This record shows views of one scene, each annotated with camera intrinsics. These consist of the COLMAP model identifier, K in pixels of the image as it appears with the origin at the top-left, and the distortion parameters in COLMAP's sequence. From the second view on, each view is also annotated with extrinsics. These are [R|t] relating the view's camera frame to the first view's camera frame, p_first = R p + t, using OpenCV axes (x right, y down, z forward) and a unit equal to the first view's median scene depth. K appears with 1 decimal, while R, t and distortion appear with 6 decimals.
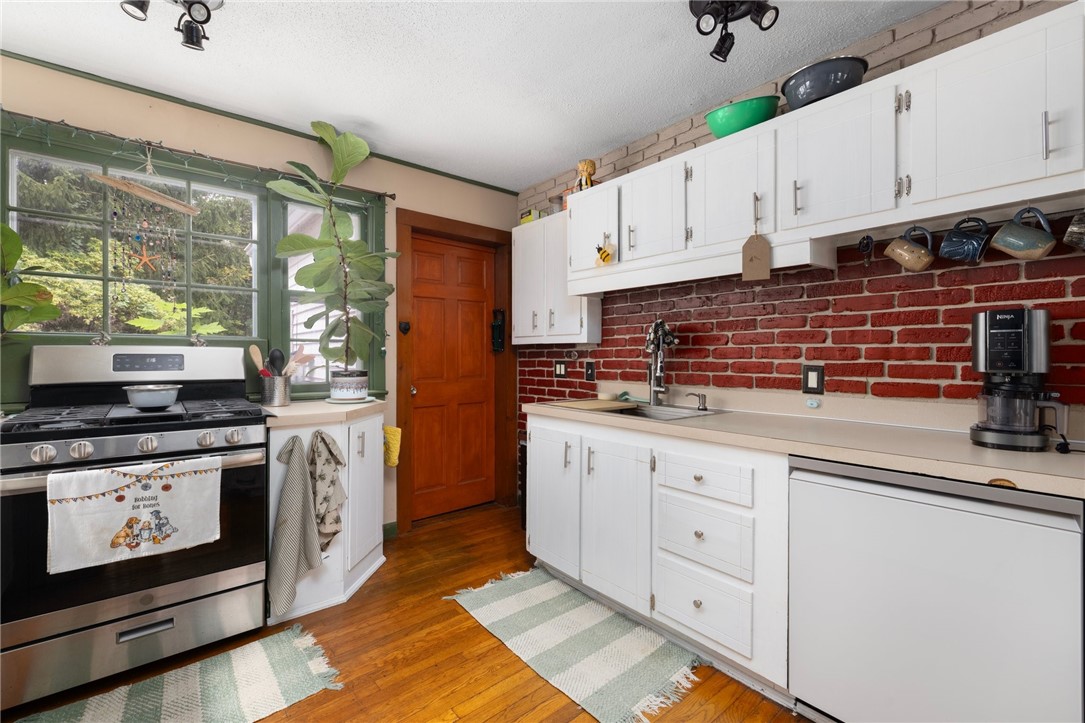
lens RADIAL K [[460.3, 0, 535.6], [0, 460.3, 355.4], [0, 0, 1]] dist [-0.000960, 0.000074]
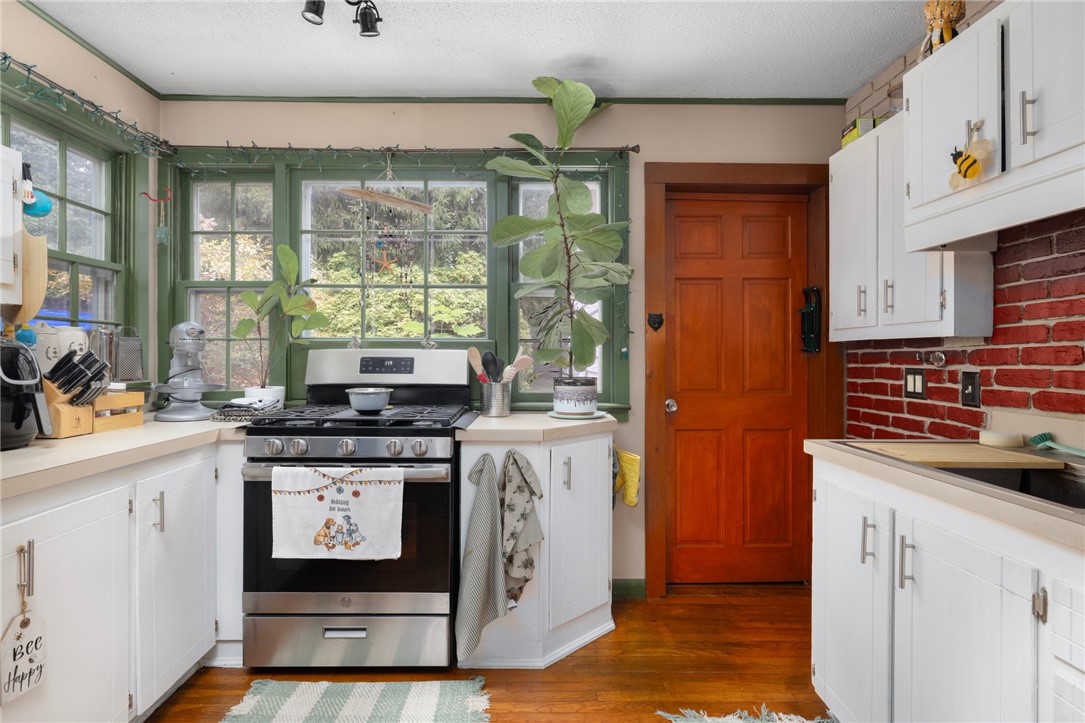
lens RADIAL K [[563.6, 0, 536.3], [0, 563.6, 355.7], [0, 0, 1]] dist [0.000789, 0.000583]
pose [[0.778194, -0.000500, -0.628024, 0.169682], [-0.001392, 0.999996, -0.002522, -0.002610], [0.628023, 0.002837, 0.778190, 0.207836]]
